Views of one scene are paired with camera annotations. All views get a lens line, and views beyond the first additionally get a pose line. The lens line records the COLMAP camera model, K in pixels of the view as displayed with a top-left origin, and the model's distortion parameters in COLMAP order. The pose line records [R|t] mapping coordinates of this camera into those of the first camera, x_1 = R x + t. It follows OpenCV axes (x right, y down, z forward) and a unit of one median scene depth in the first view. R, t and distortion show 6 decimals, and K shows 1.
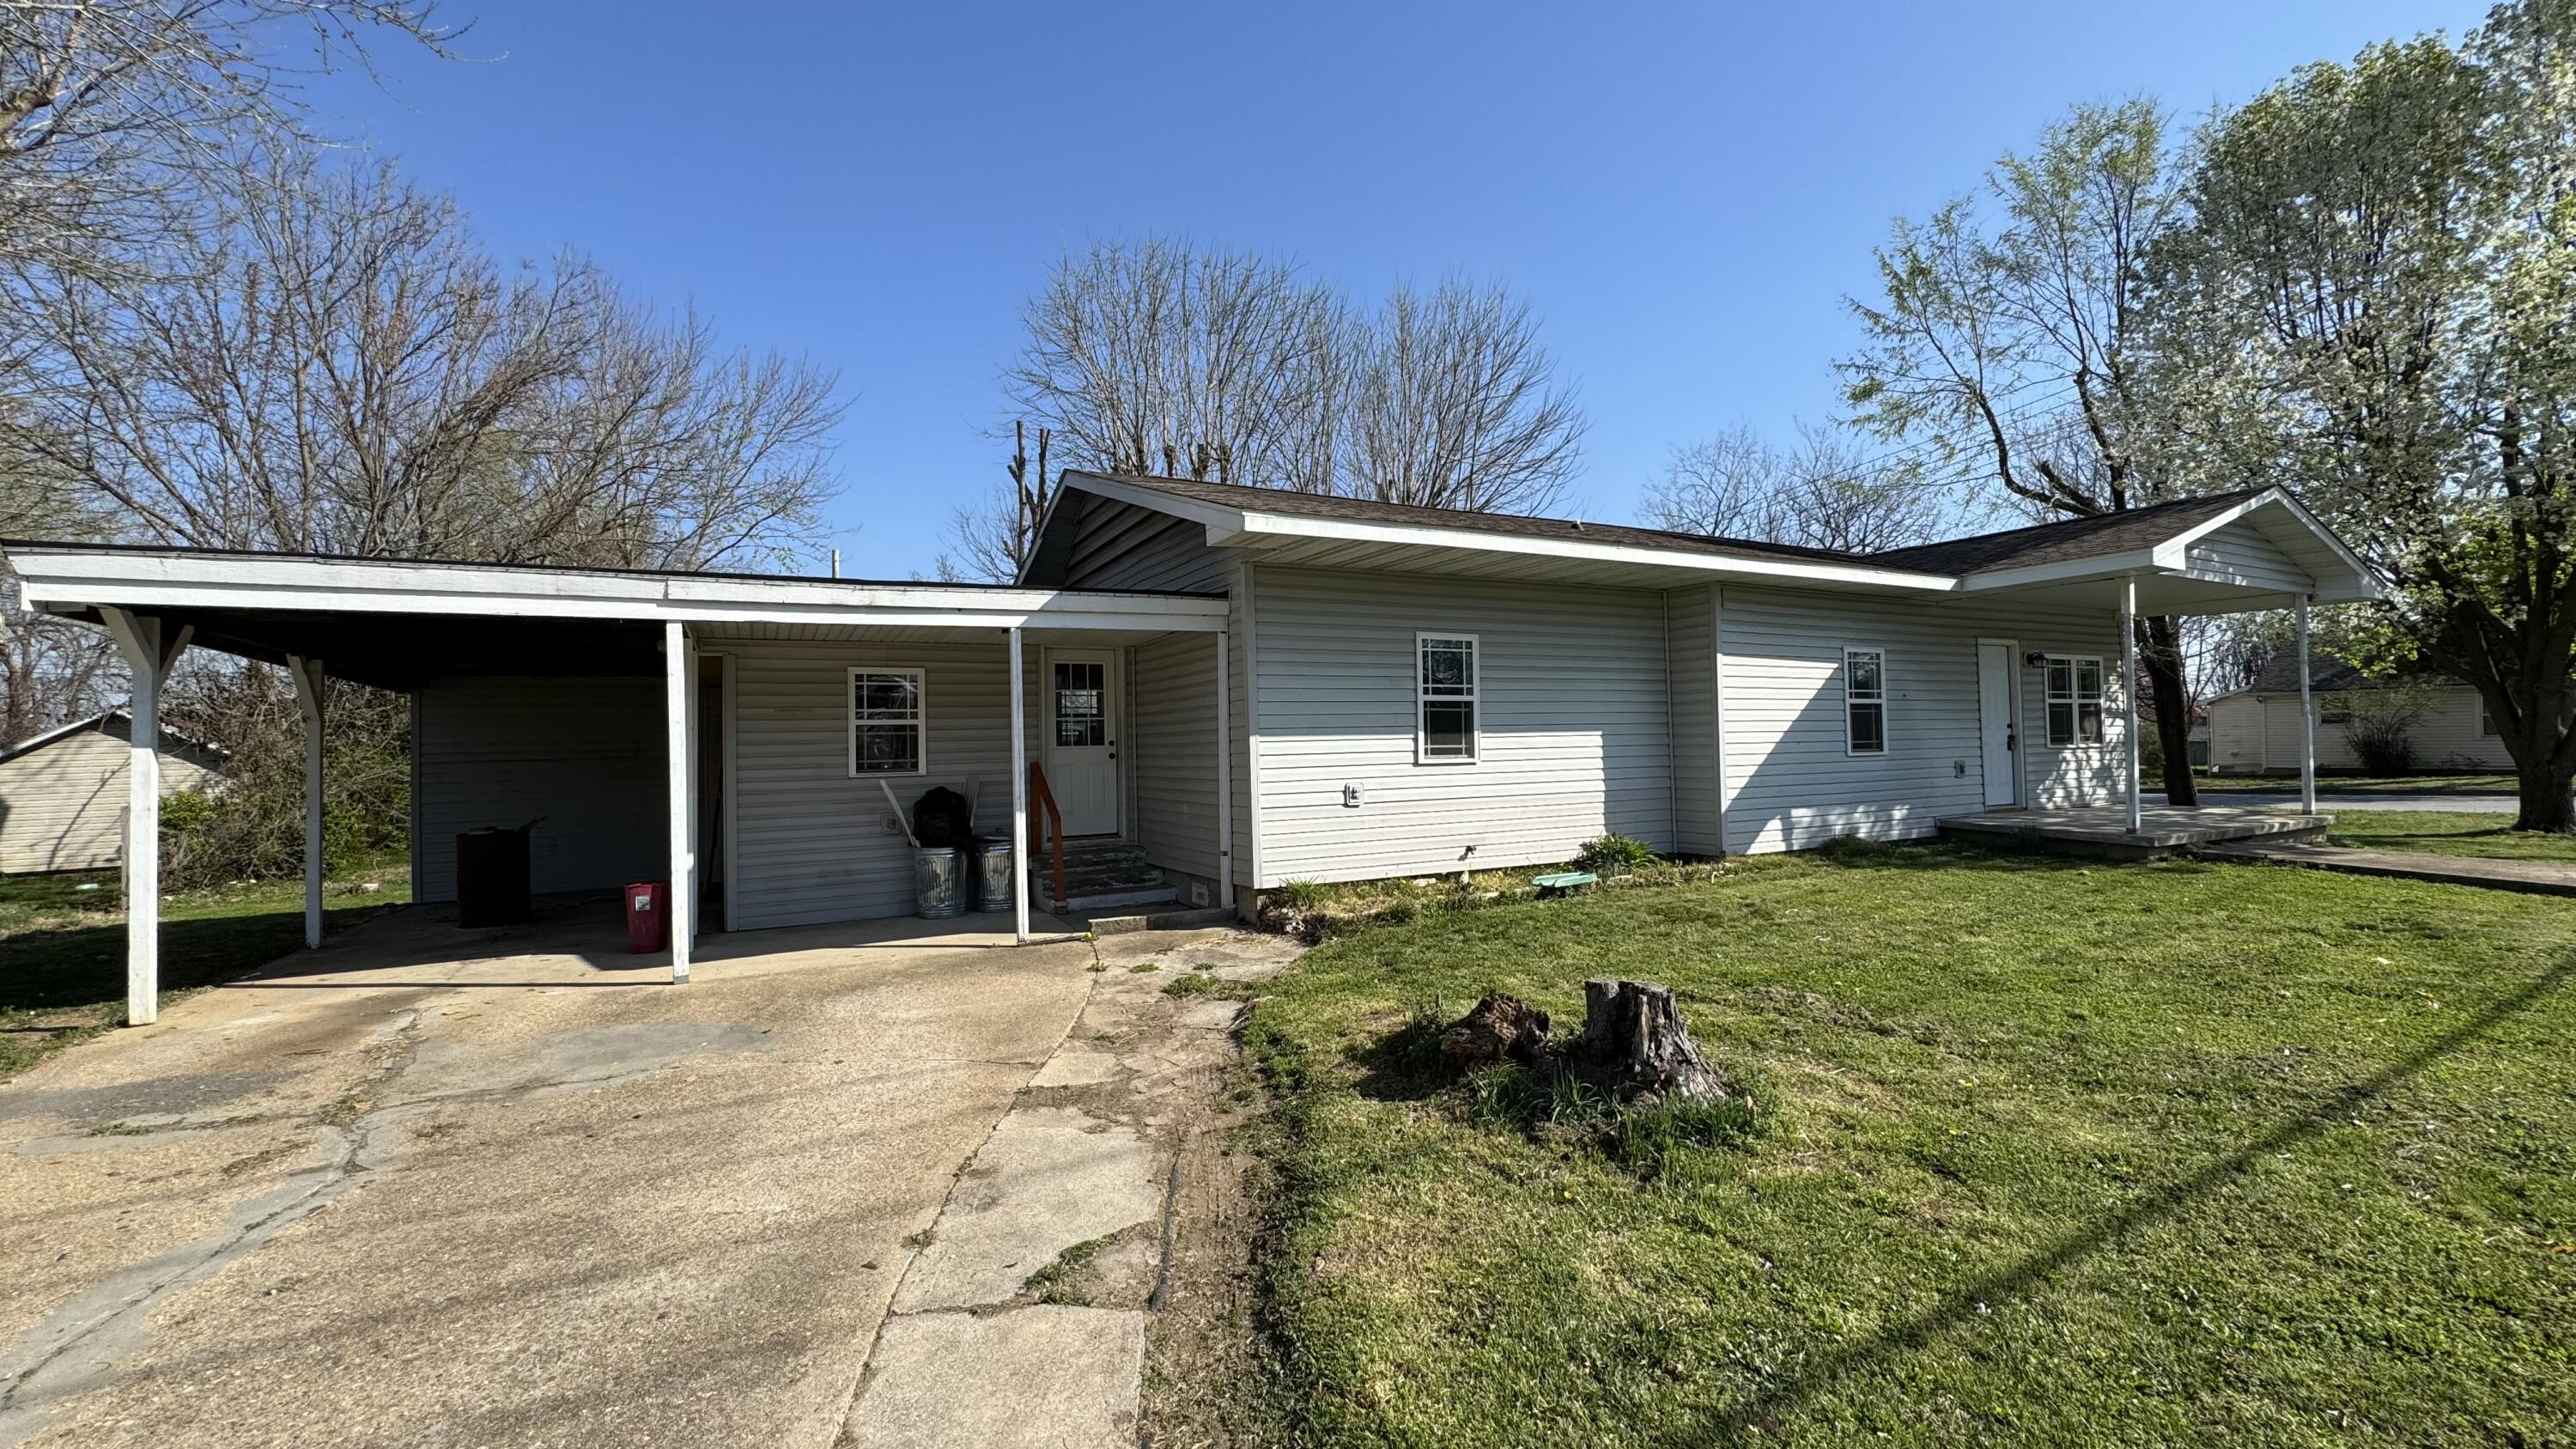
lens RADIAL K [[1026.3, 0, 1285.1], [0, 1026.3, 724.4], [0, 0, 1]] dist [-0.002444, -0.000193]
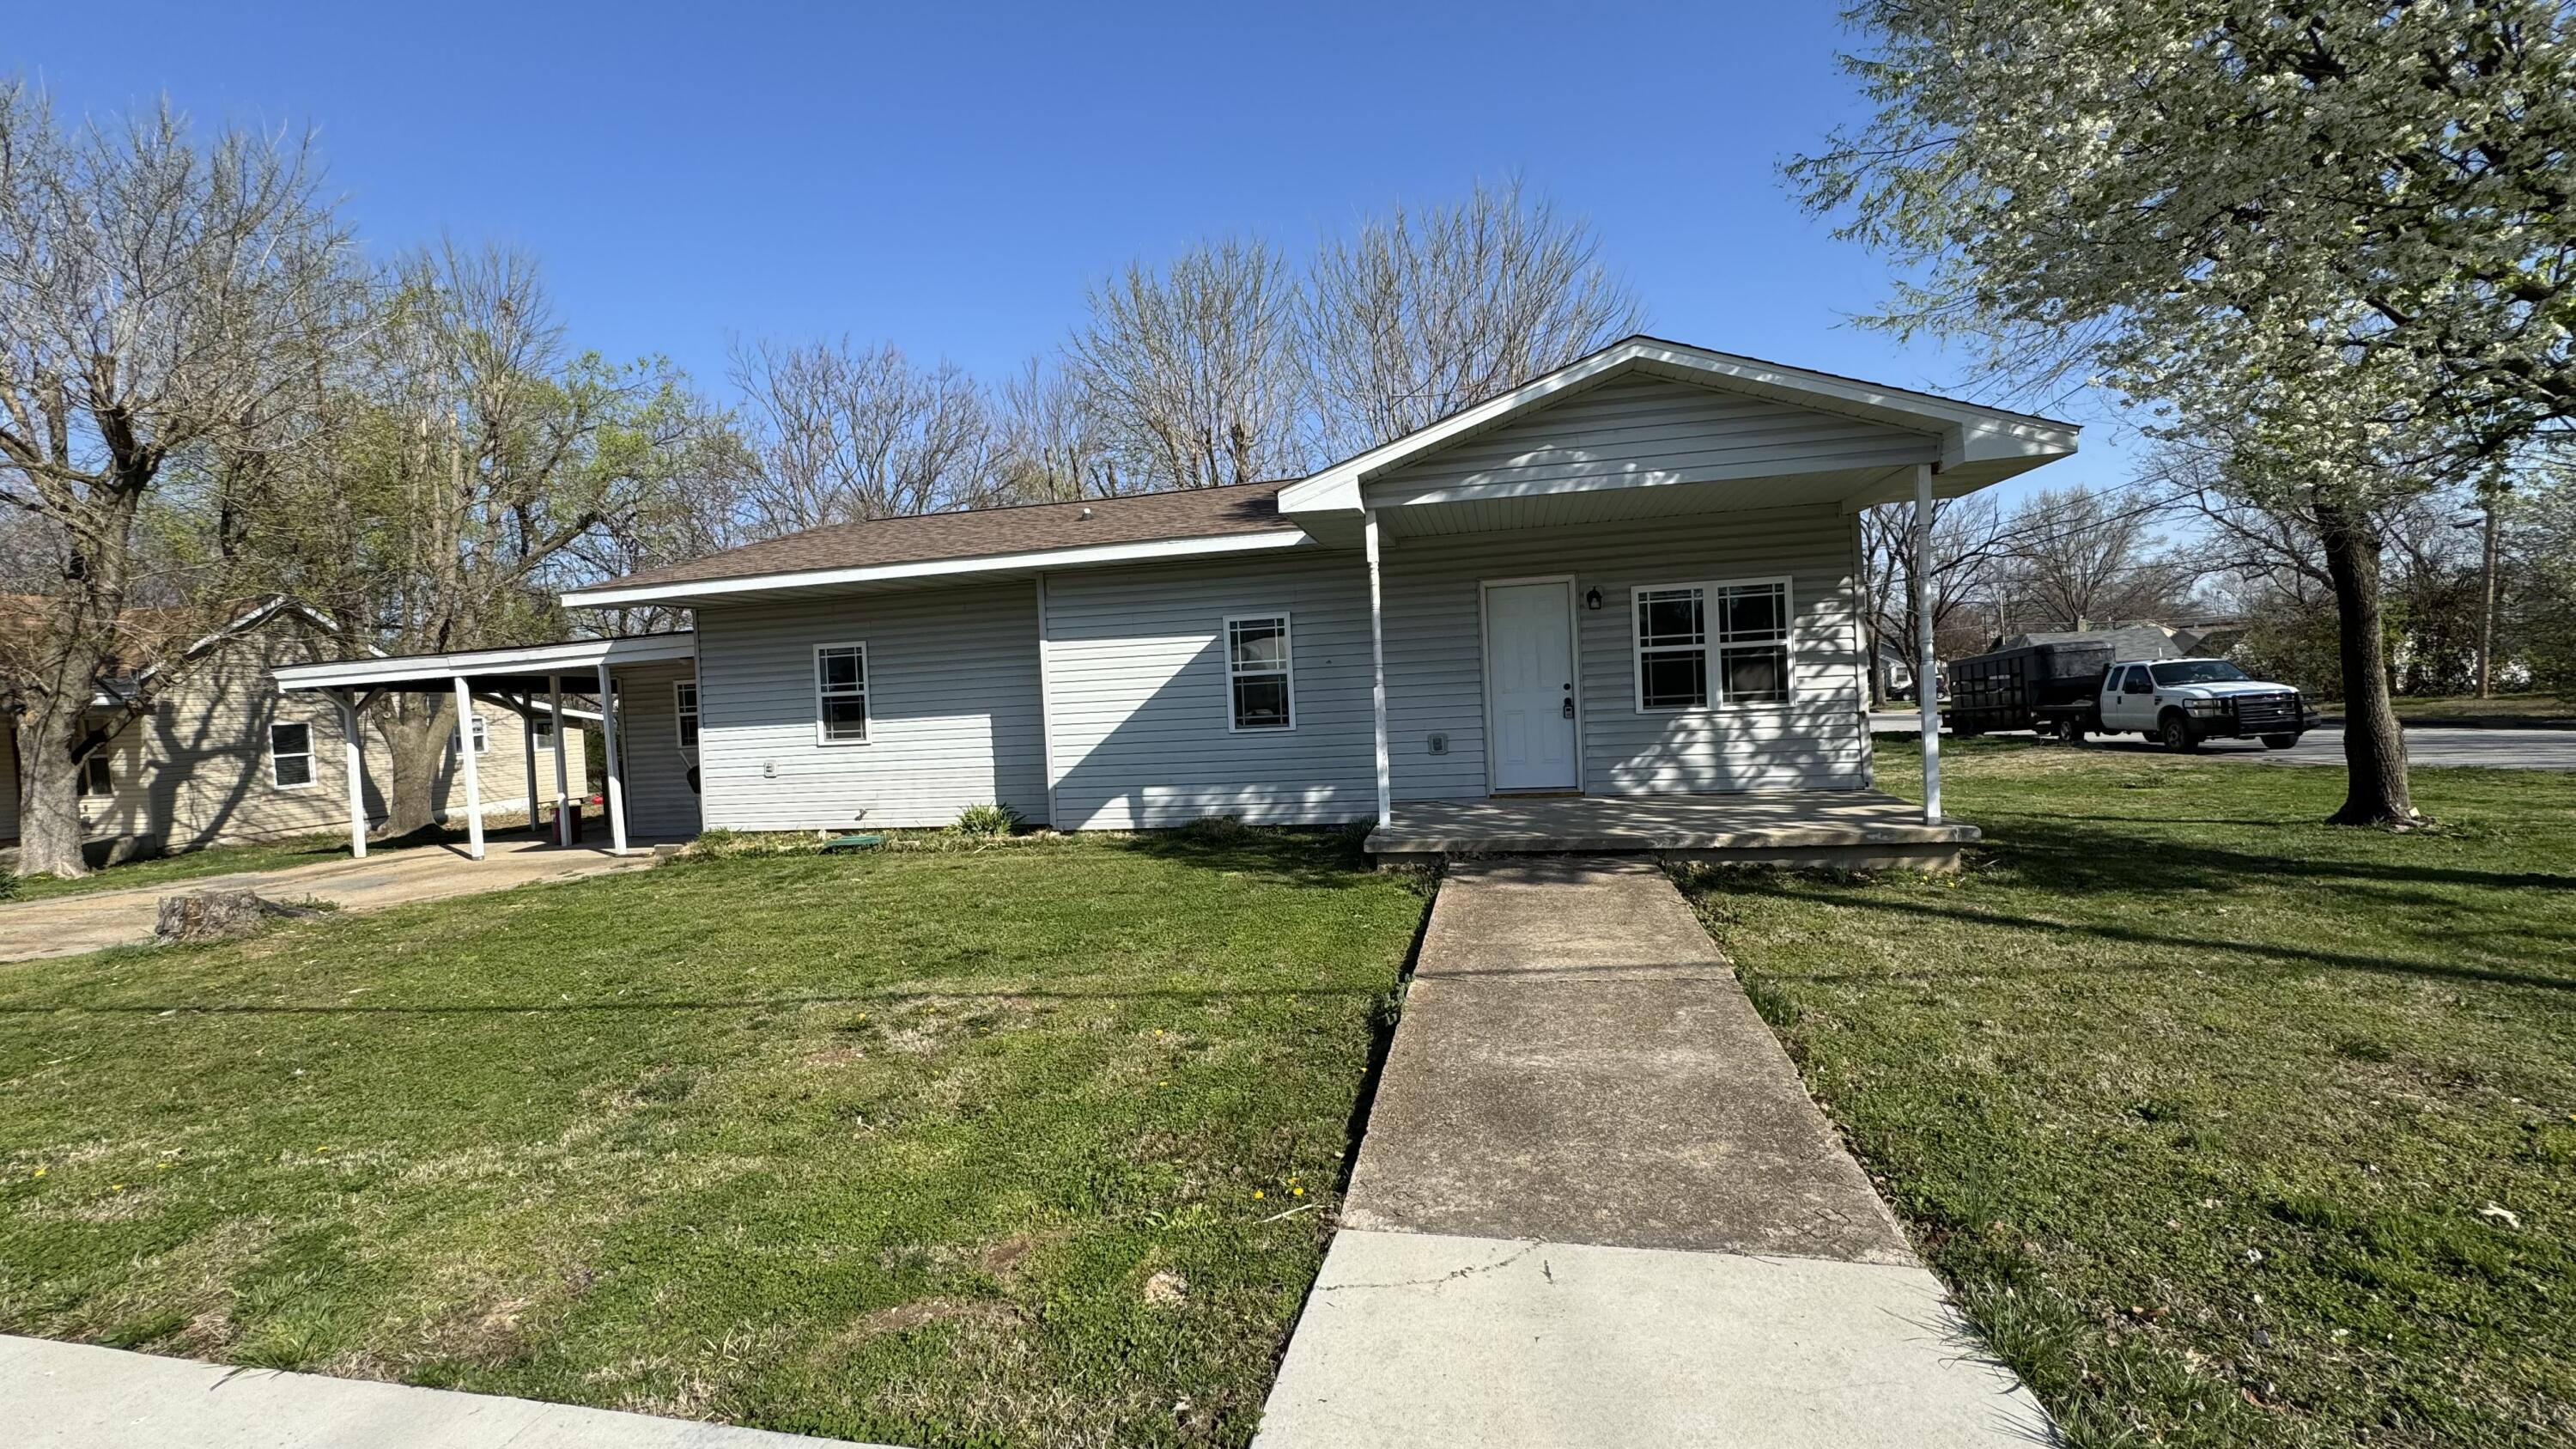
lens RADIAL K [[1026.3, 0, 1285.1], [0, 1026.3, 724.4], [0, 0, 1]] dist [-0.002444, -0.000193]
pose [[0.773251, -0.002213, -0.634096, 1.286728], [0.049128, 0.997197, 0.056430, -0.030000], [0.632194, -0.074786, 0.771193, 0.335114]]
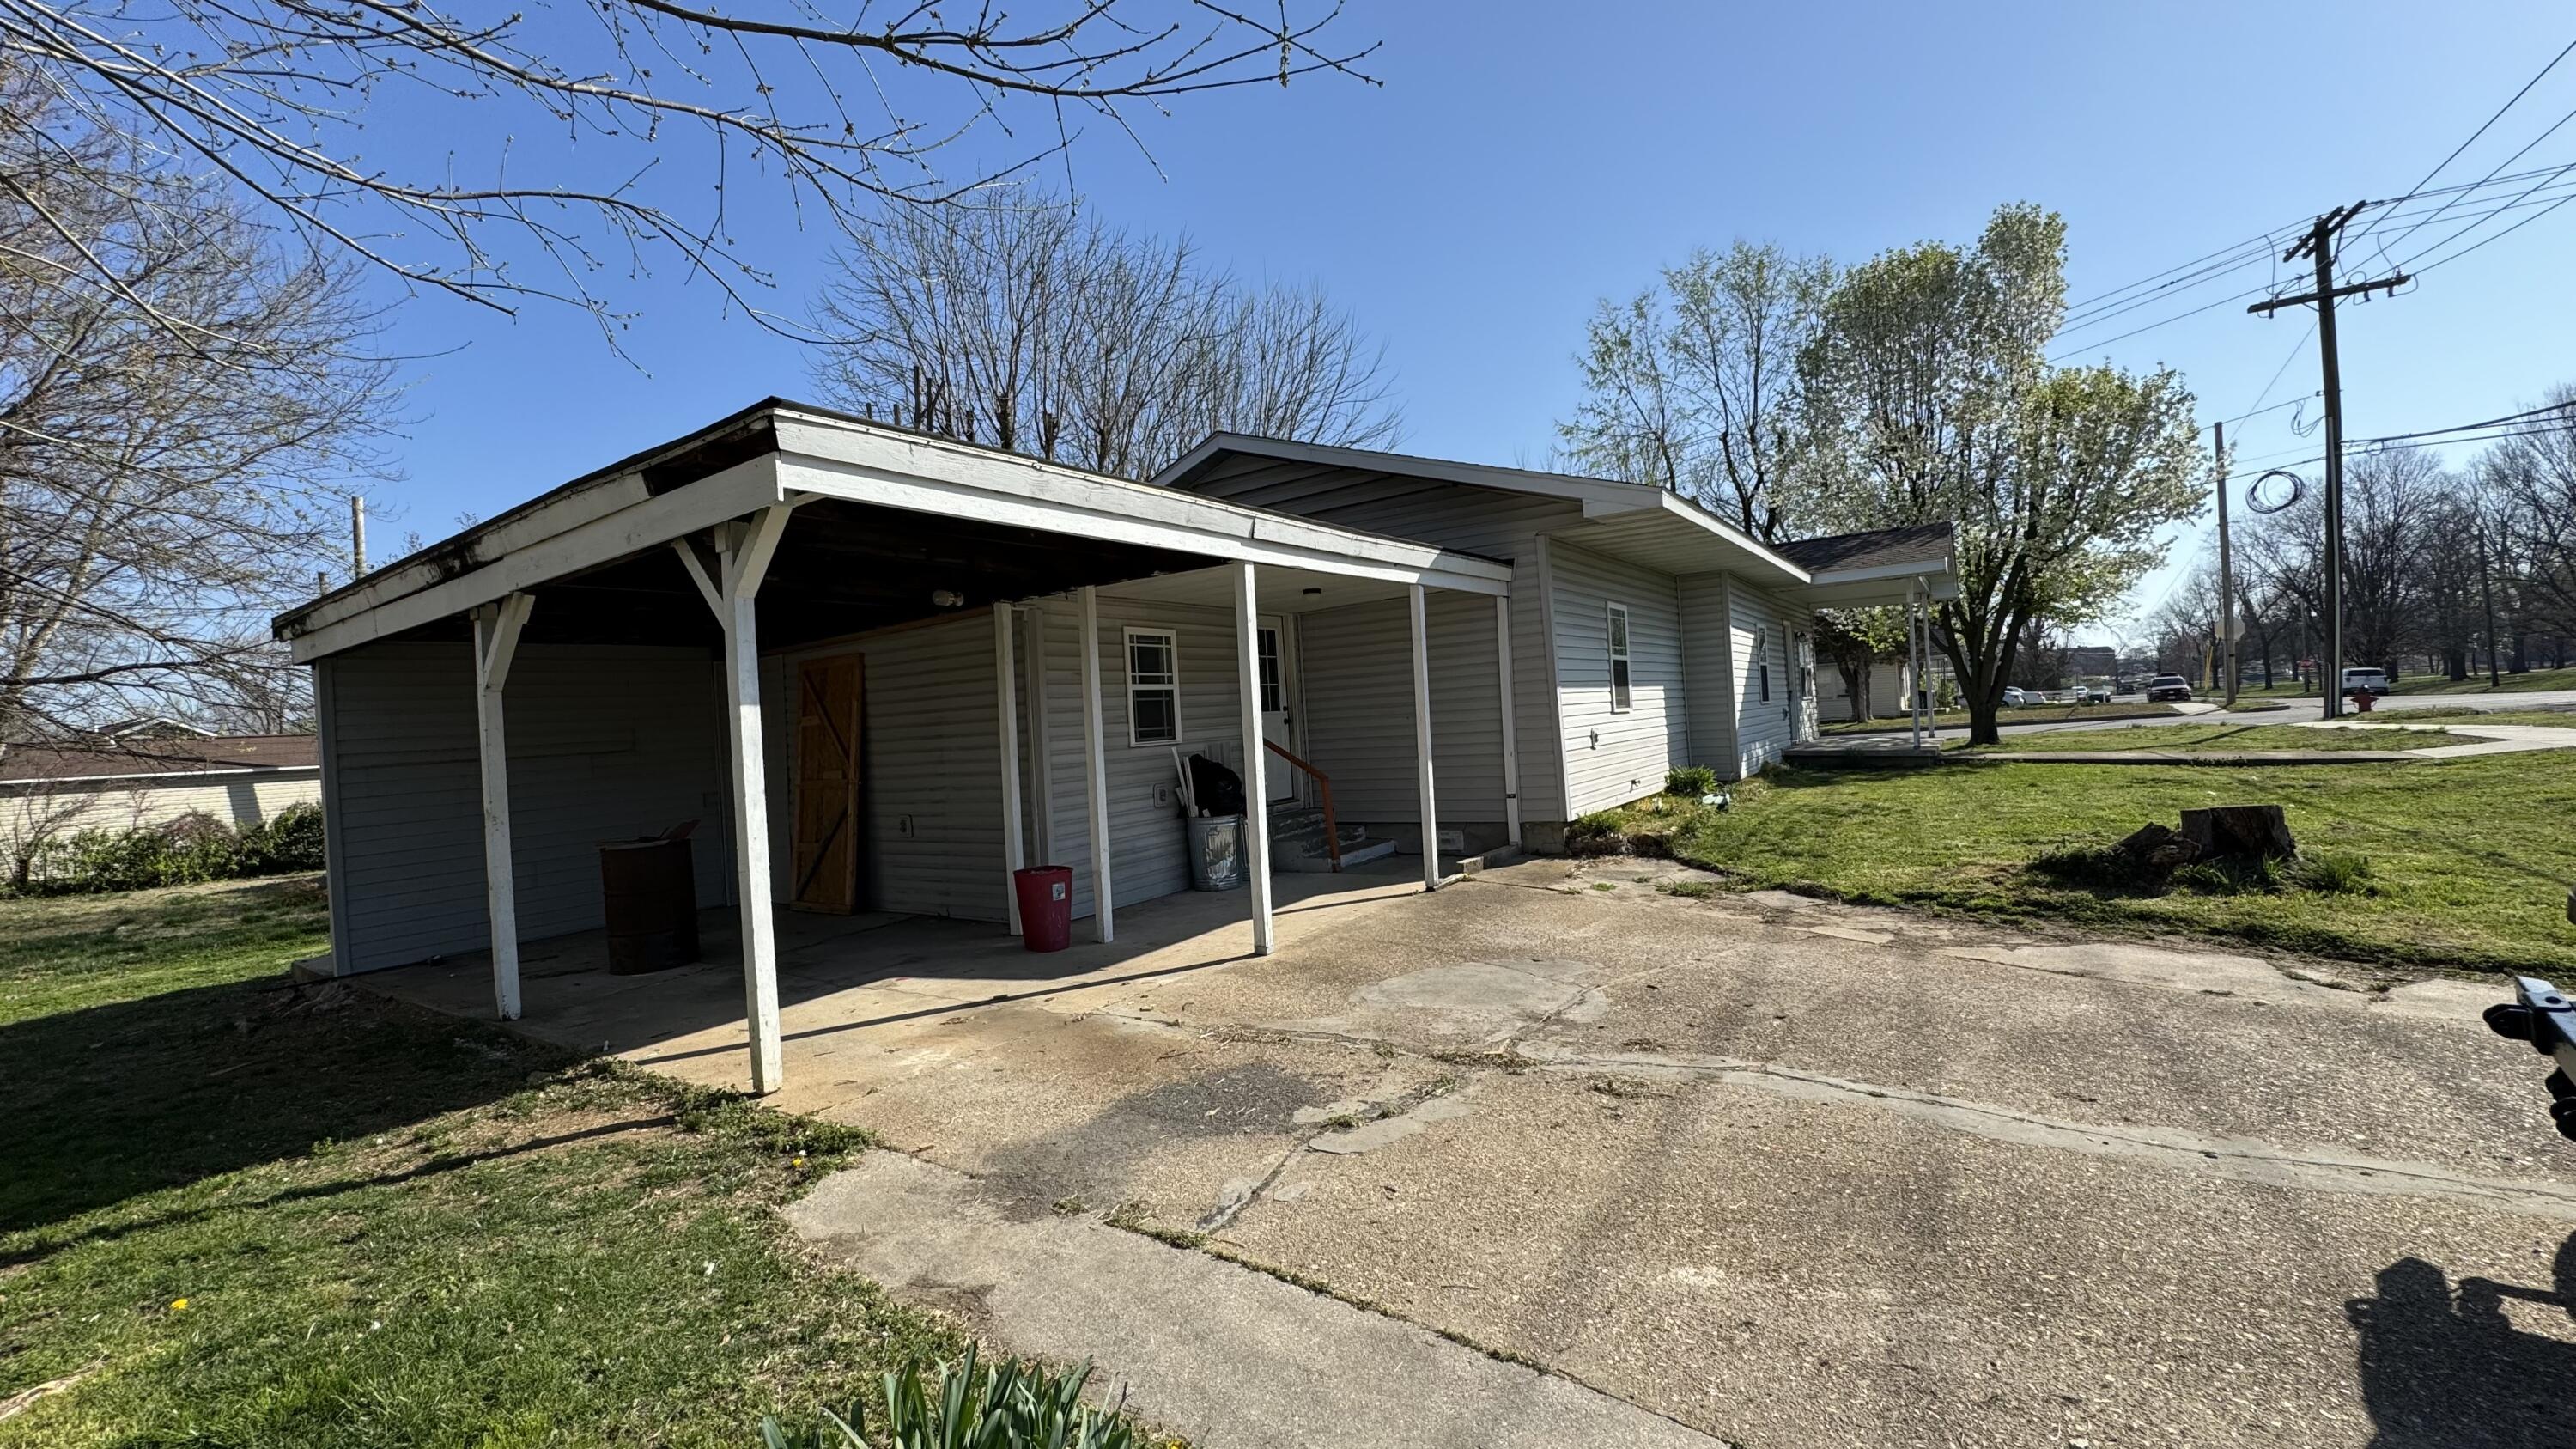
lens RADIAL K [[1026.3, 0, 1285.1], [0, 1026.3, 724.4], [0, 0, 1]] dist [-0.002444, -0.000193]
pose [[0.880743, -0.033914, 0.472379, -0.699110], [0.034368, 0.999380, 0.007671, 0.027838], [-0.472346, 0.009479, 0.881362, 0.119194]]
